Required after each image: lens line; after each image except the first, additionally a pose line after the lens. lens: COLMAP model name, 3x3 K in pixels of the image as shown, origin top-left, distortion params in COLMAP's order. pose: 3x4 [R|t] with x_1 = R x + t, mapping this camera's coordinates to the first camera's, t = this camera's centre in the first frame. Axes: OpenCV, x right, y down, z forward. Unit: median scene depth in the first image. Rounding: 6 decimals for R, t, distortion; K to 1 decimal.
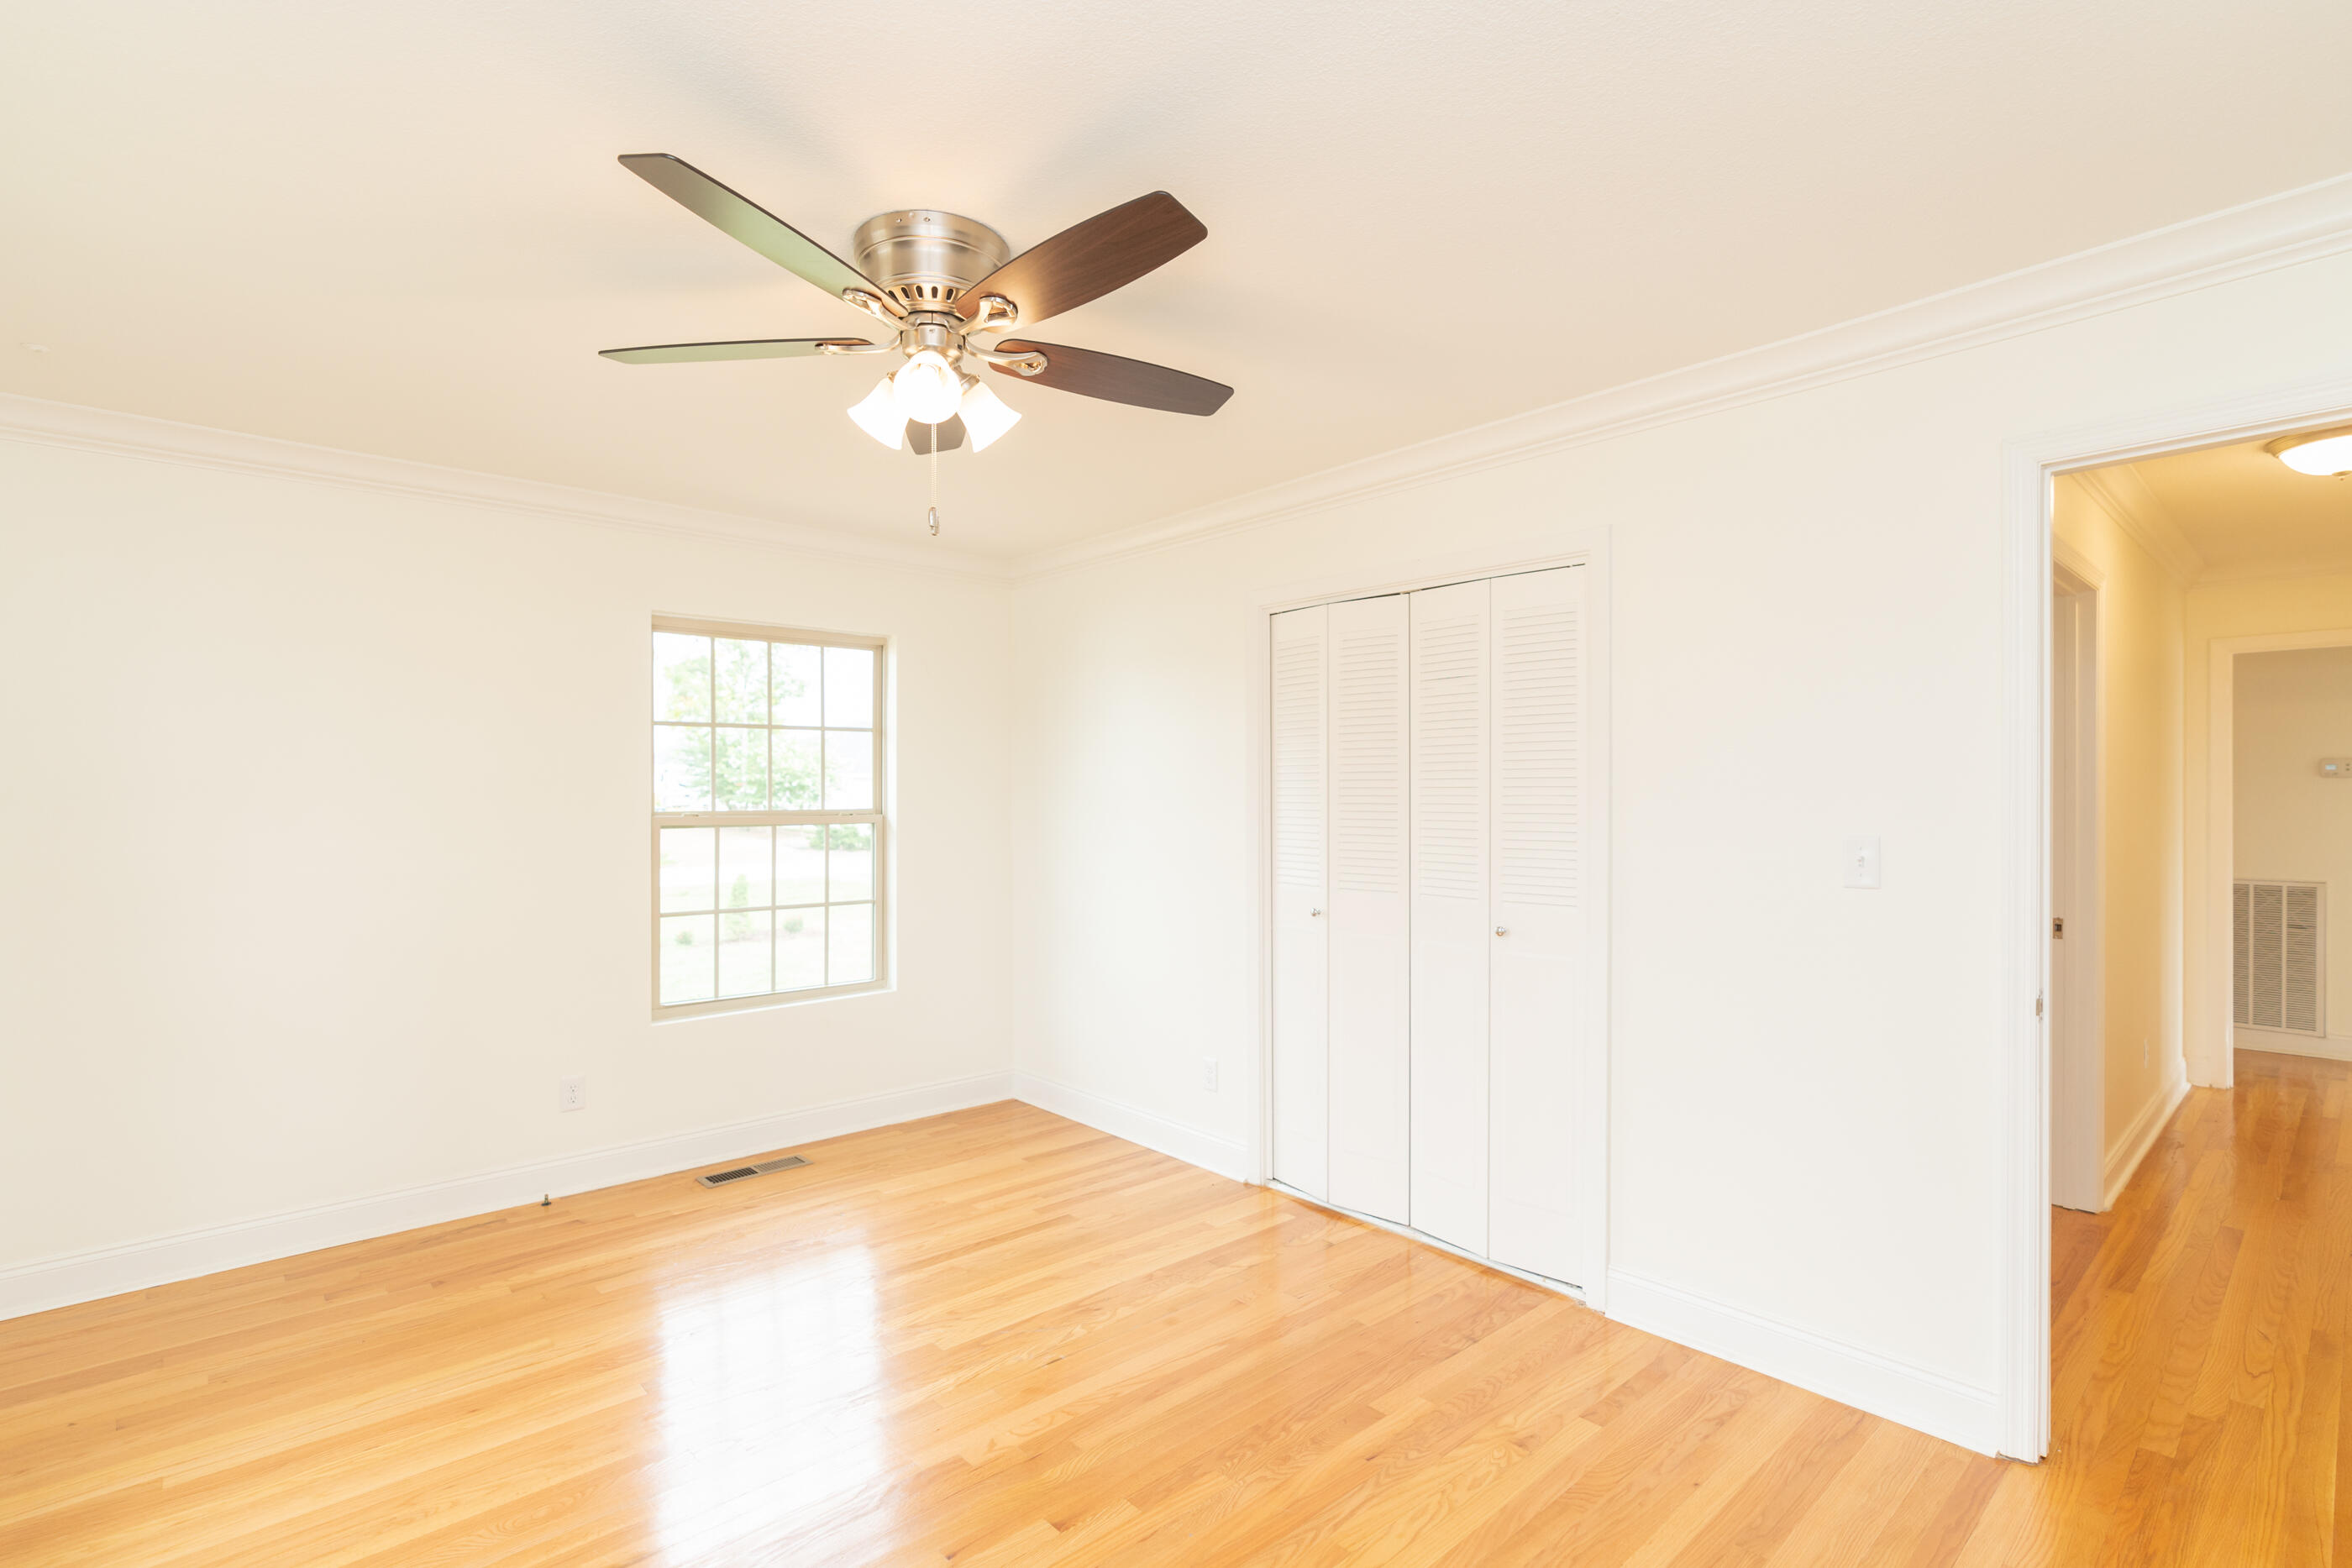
lens RADIAL K [[1065.1, 0, 1185.2], [0, 1065.1, 793.5], [0, 0, 1]] dist [-0.009359, 0.003727]
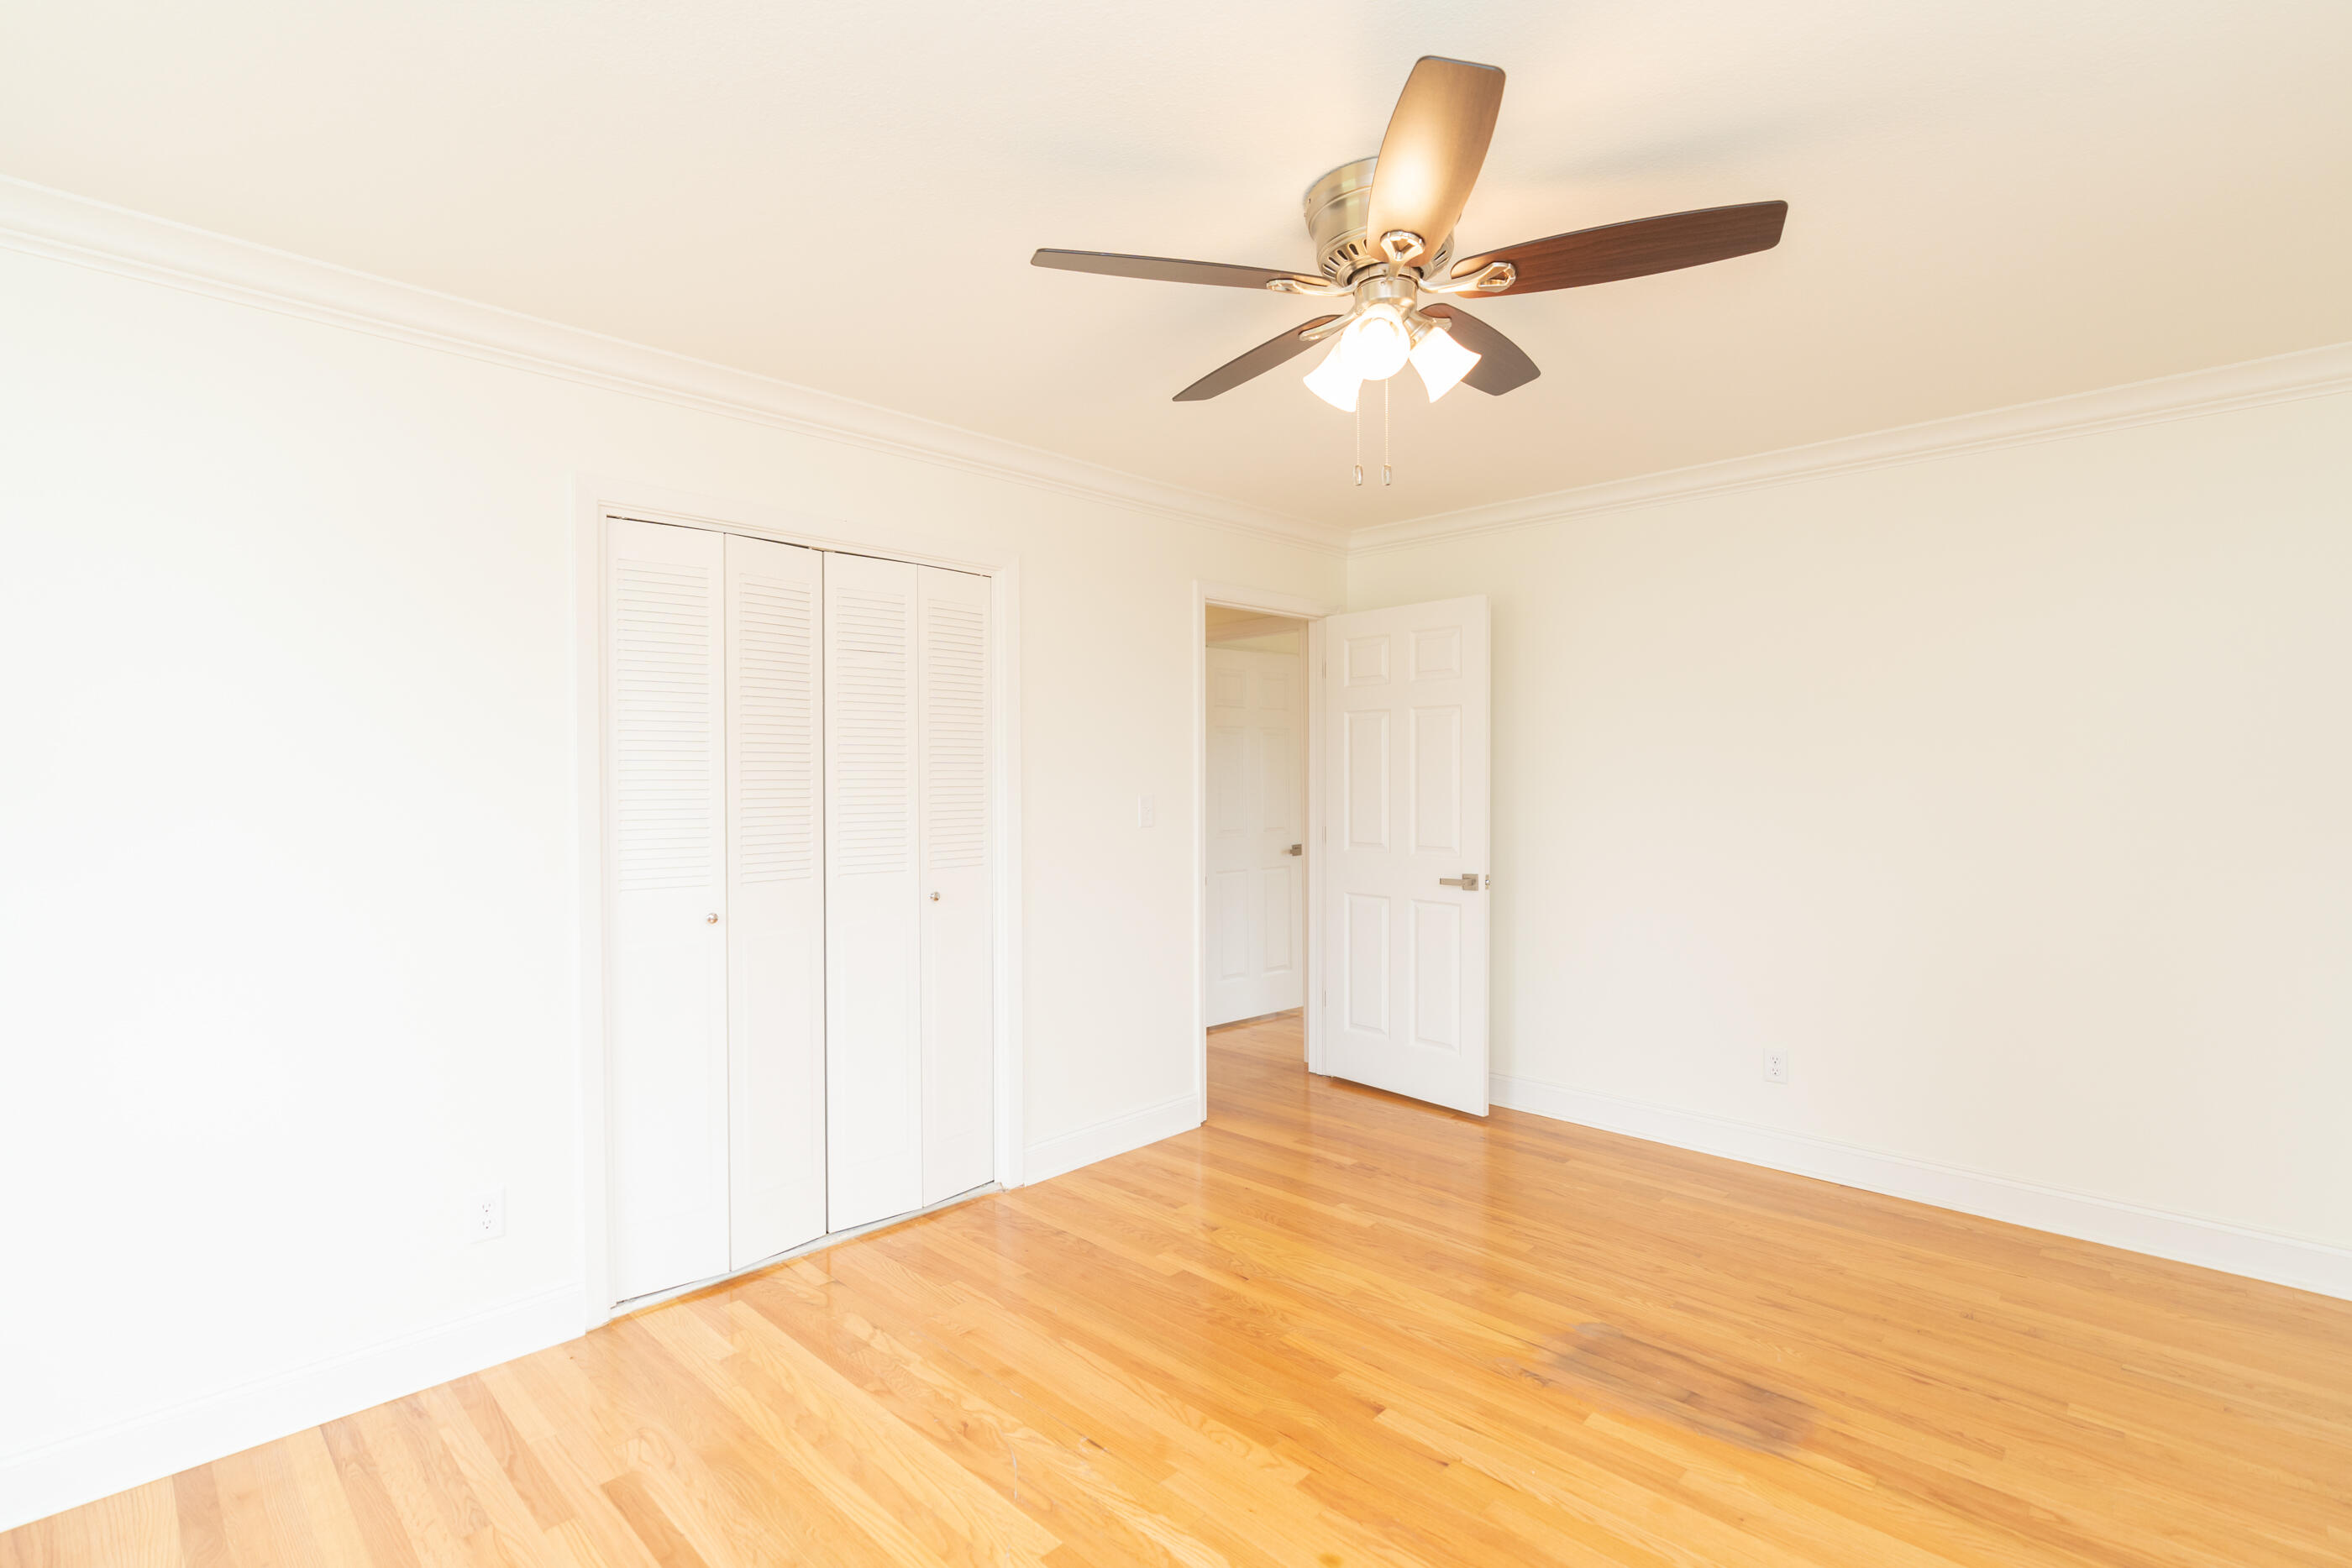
lens RADIAL K [[1065.1, 0, 1169.9], [0, 1065.1, 782.2], [0, 0, 1]] dist [-0.009359, 0.003727]
pose [[-0.040394, -0.006054, 0.999165, -0.756452], [-0.006781, 0.999960, 0.005785, 0.004972], [-0.999161, -0.006542, -0.040434, 0.770739]]
